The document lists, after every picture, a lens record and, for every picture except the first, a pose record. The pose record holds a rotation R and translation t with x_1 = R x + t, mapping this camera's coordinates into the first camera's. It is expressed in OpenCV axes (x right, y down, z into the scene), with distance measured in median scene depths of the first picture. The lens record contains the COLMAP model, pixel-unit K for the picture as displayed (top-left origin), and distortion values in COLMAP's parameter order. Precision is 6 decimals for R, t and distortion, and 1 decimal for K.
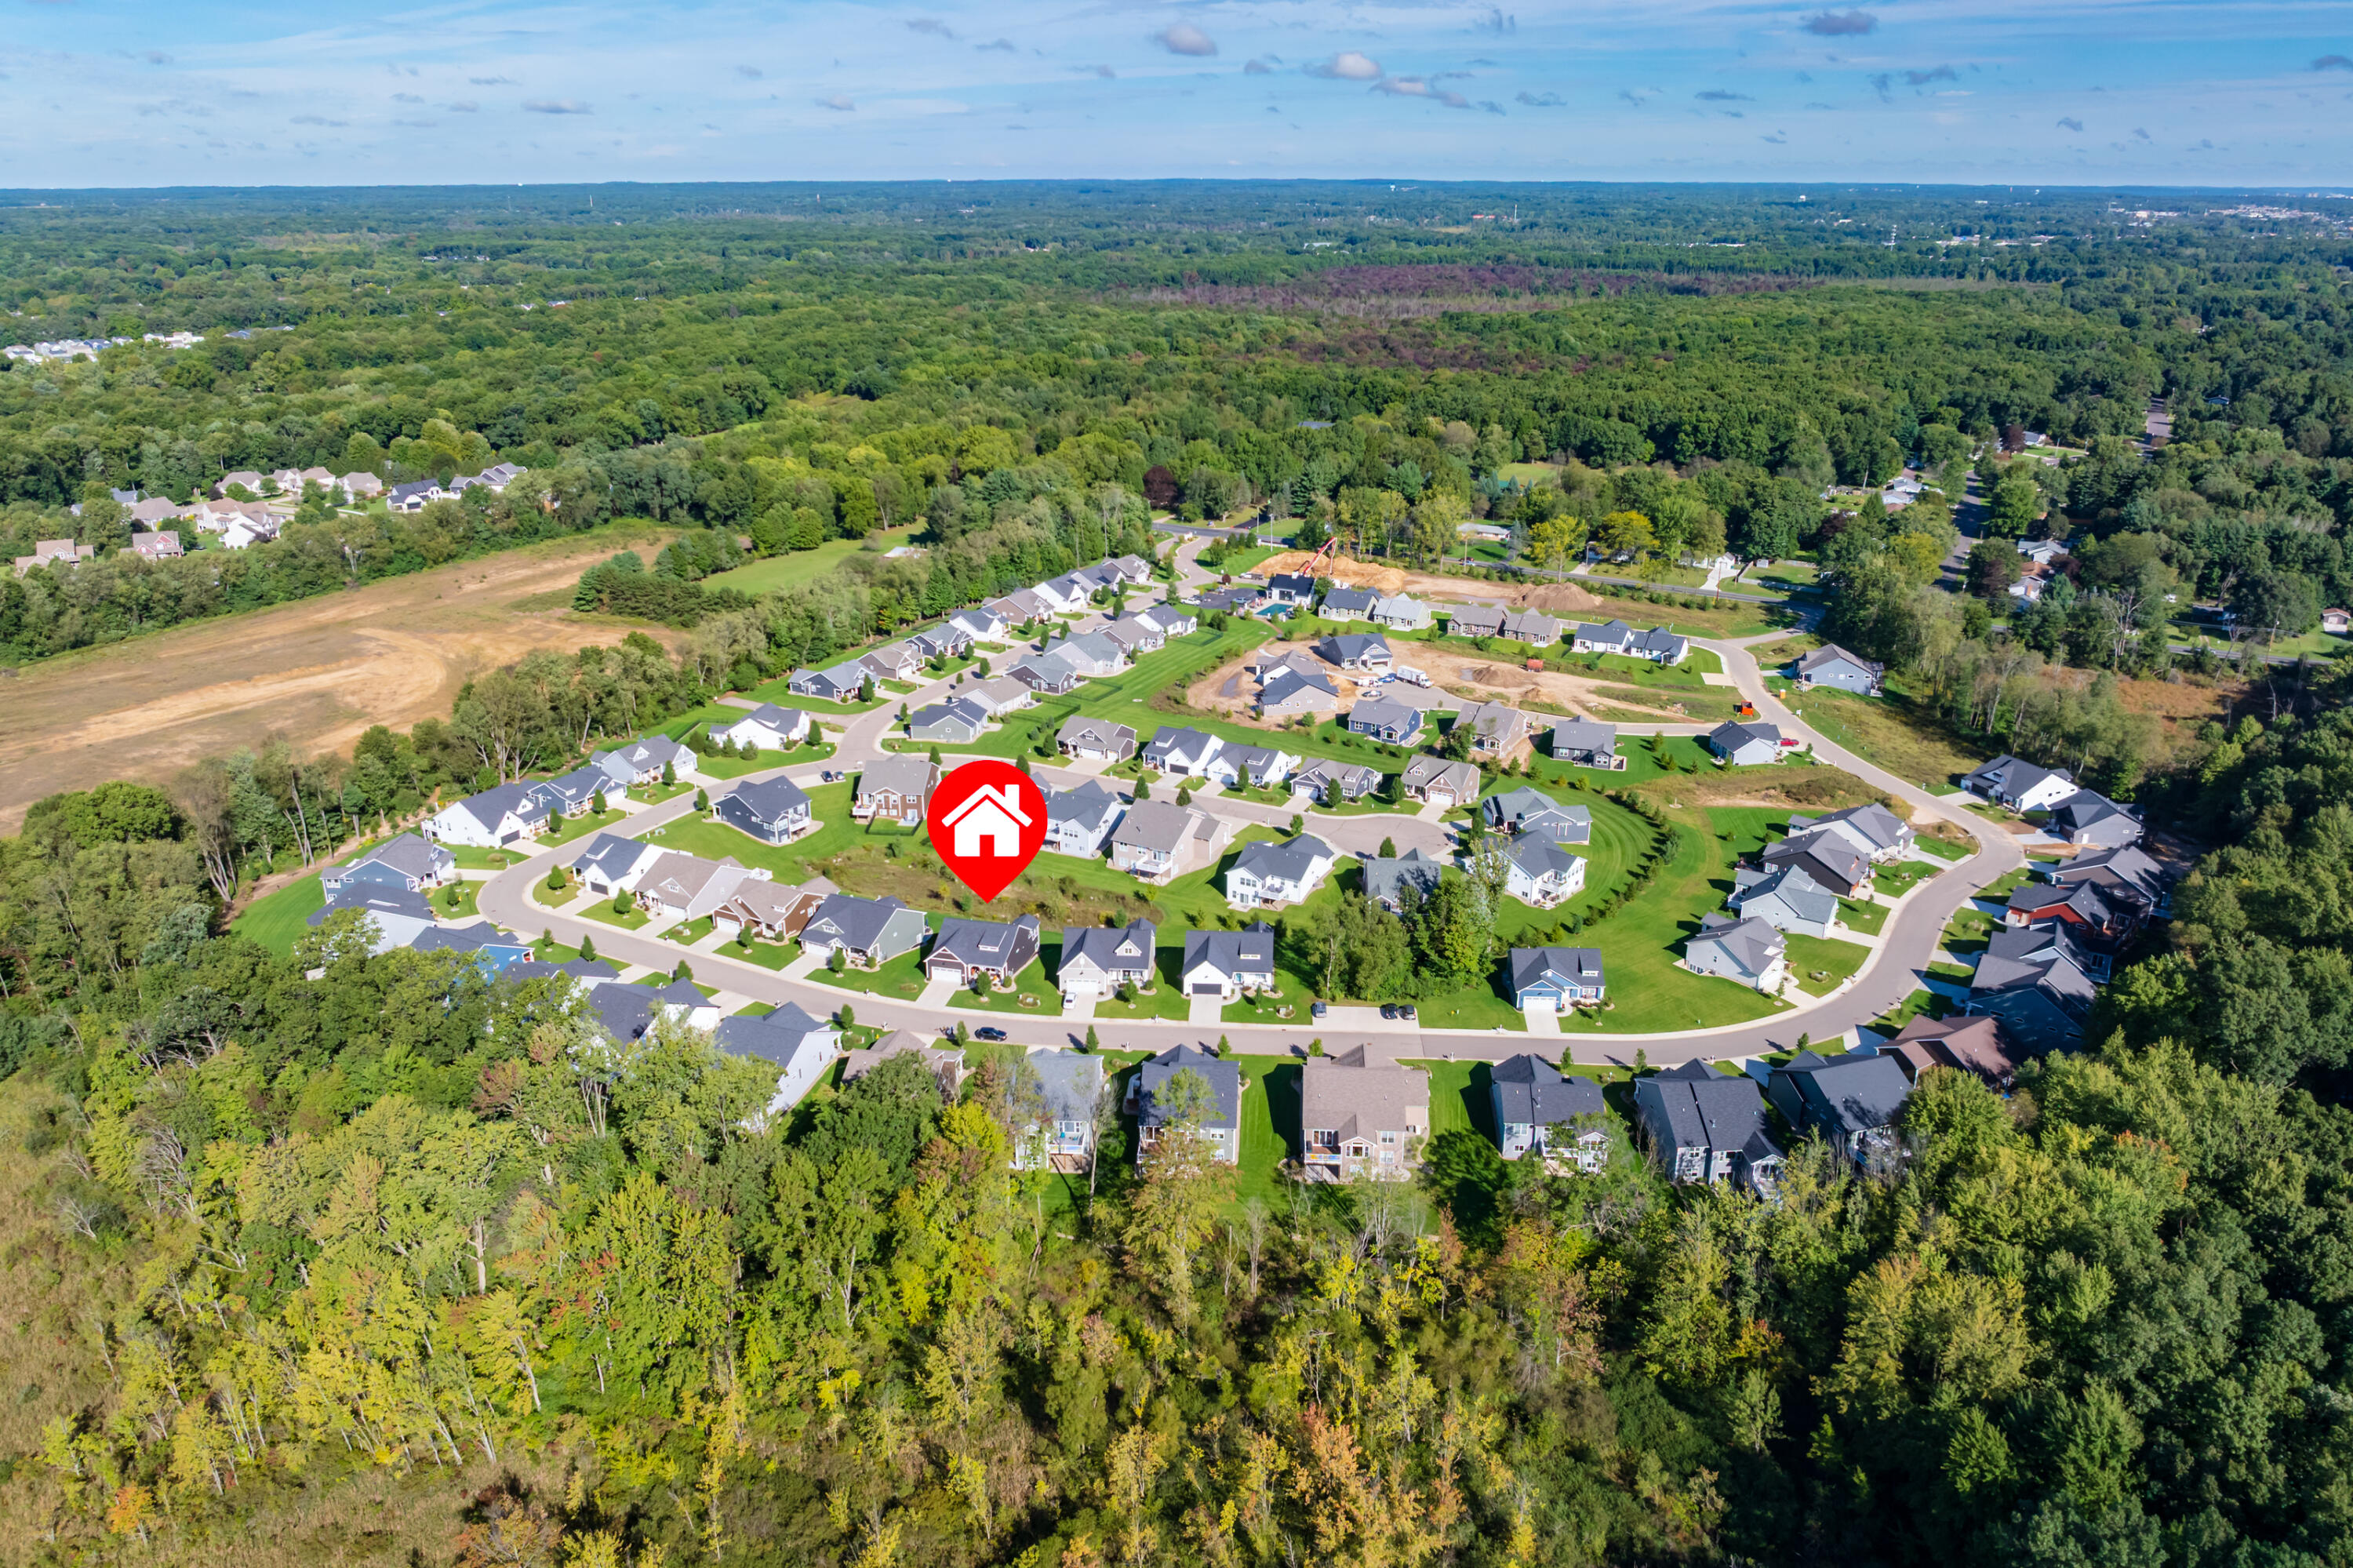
lens RADIAL K [[1633.6, 0, 1176.5], [0, 1633.6, 784.0], [0, 0, 1]] dist [-0.038794, 0.021294]
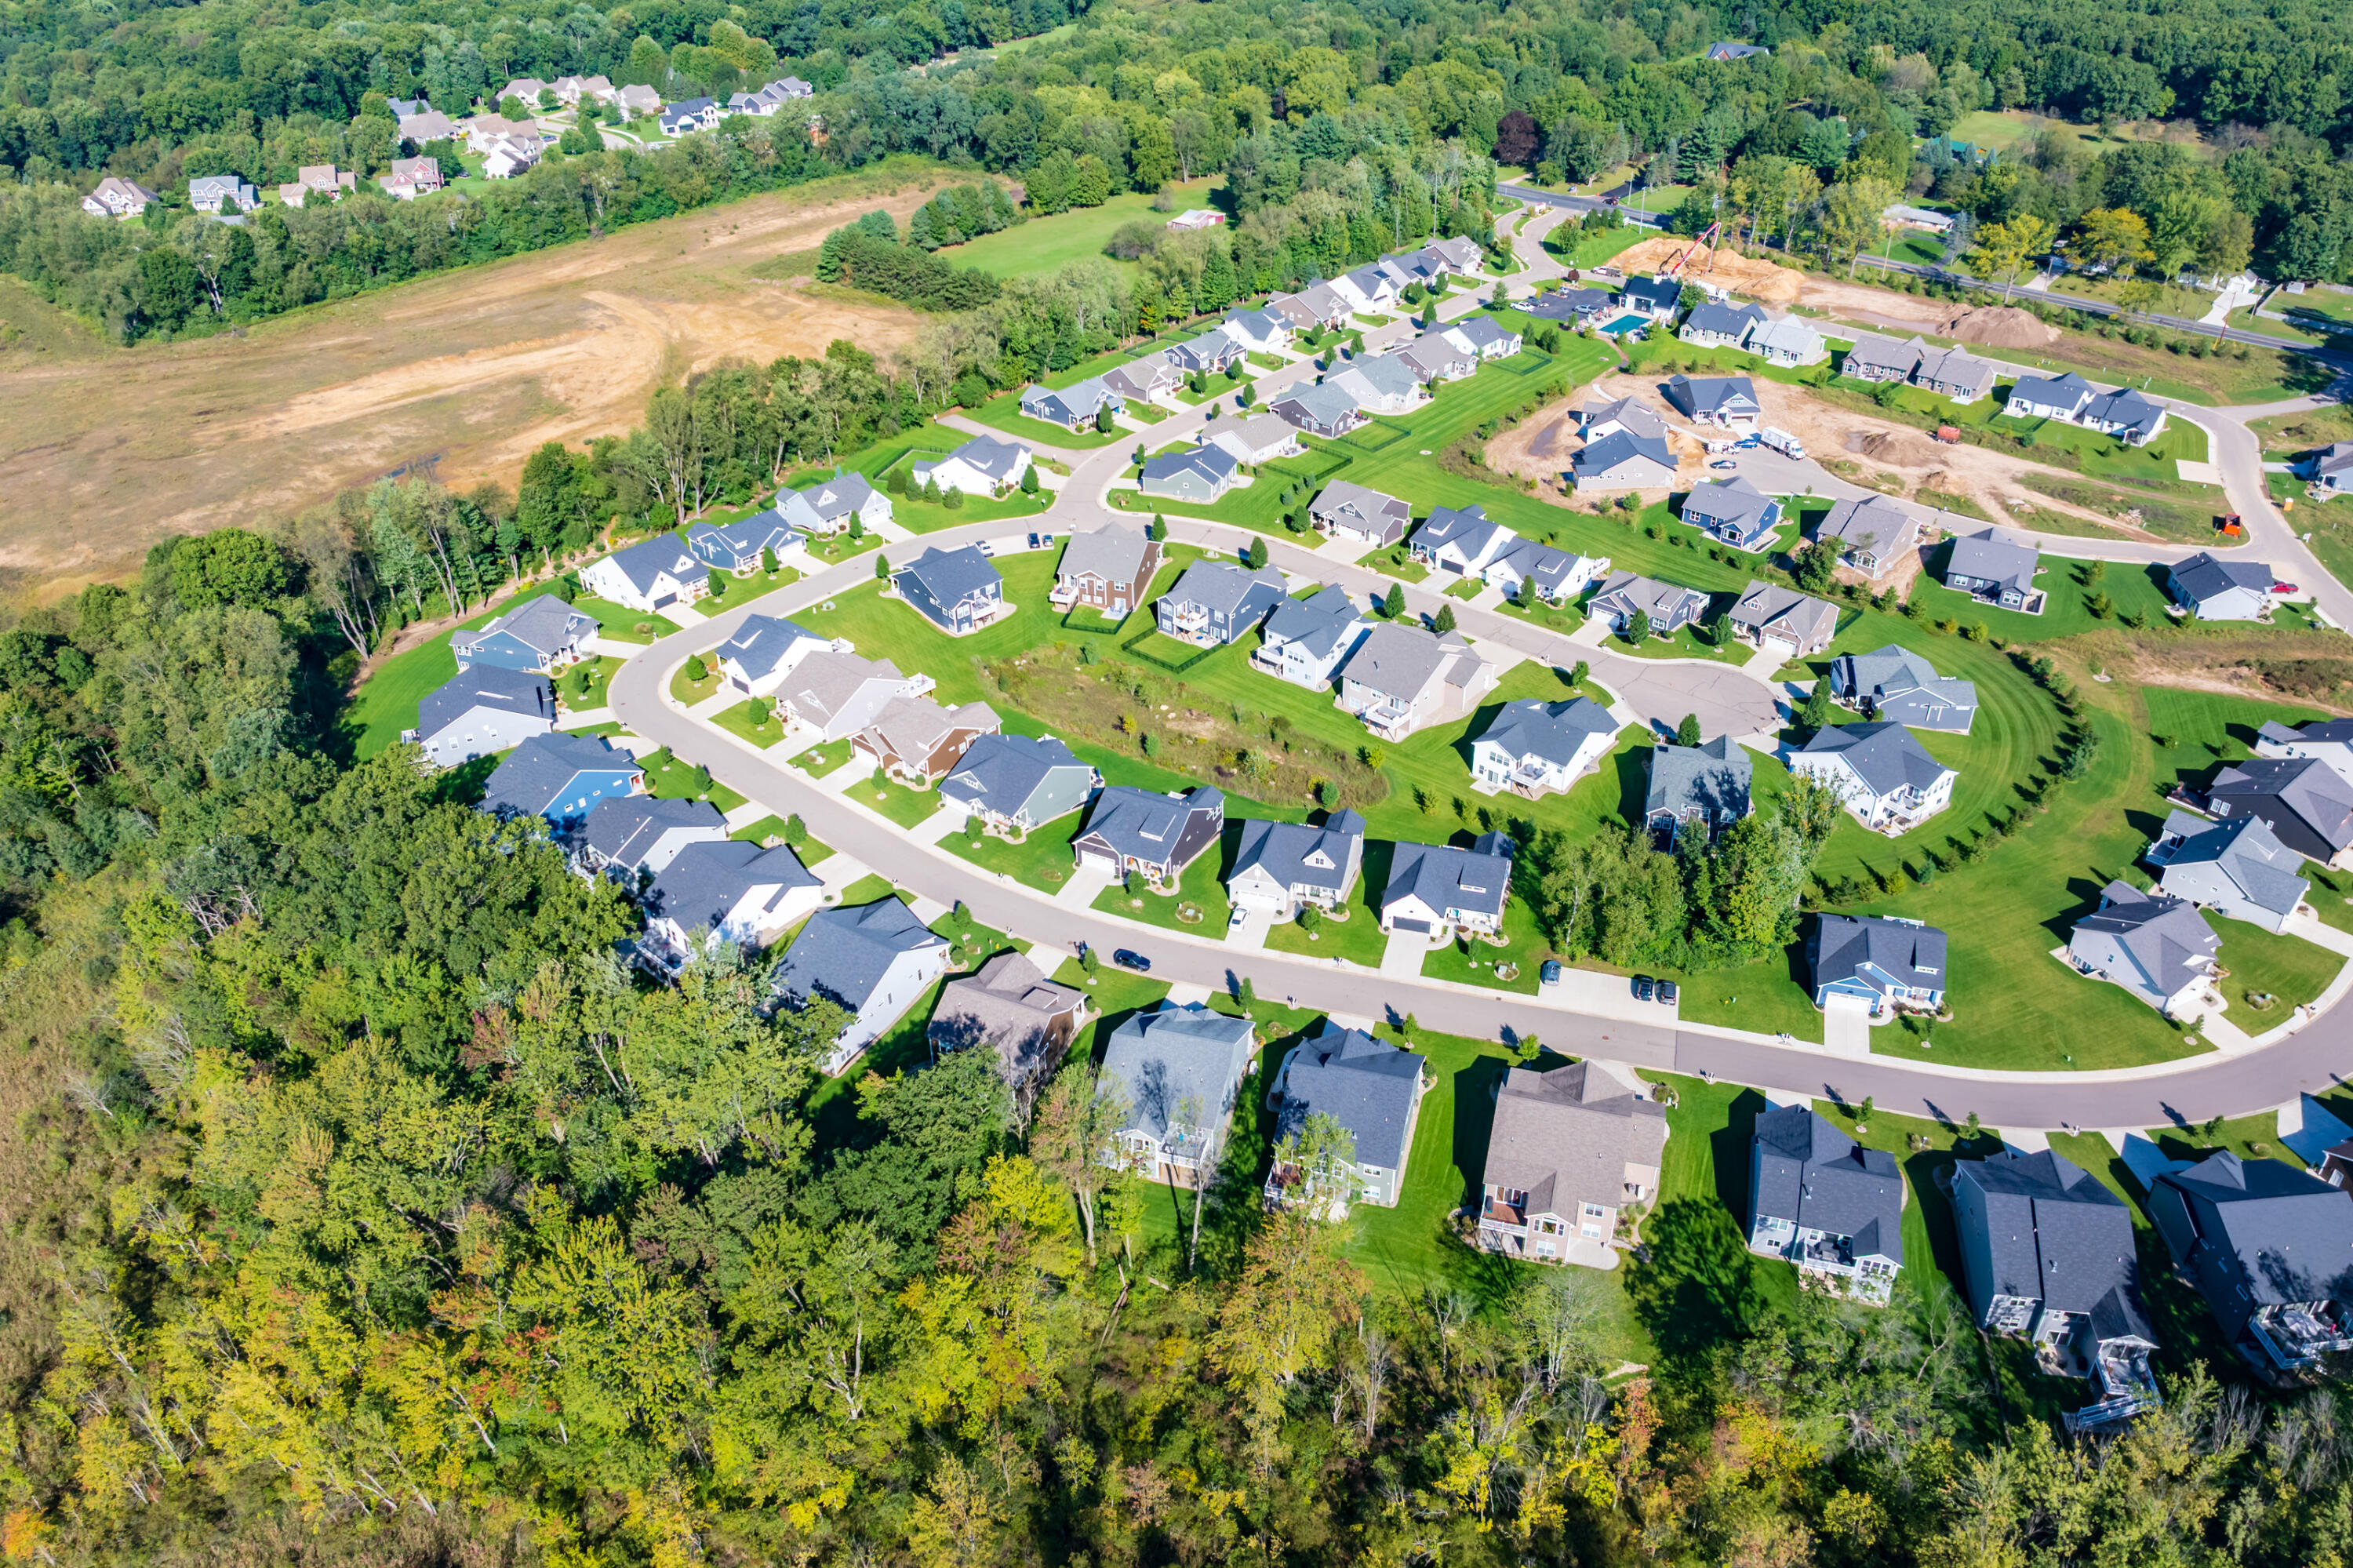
lens RADIAL K [[1647.9, 0, 1193.0], [0, 1647.9, 744.8], [0, 0, 1]] dist [-0.038734, 0.021825]
pose [[0.973857, 0.112419, -0.197394, 0.046512], [-0.066112, 0.971607, 0.227175, -0.098248], [0.217328, -0.208186, 0.953639, 0.172148]]
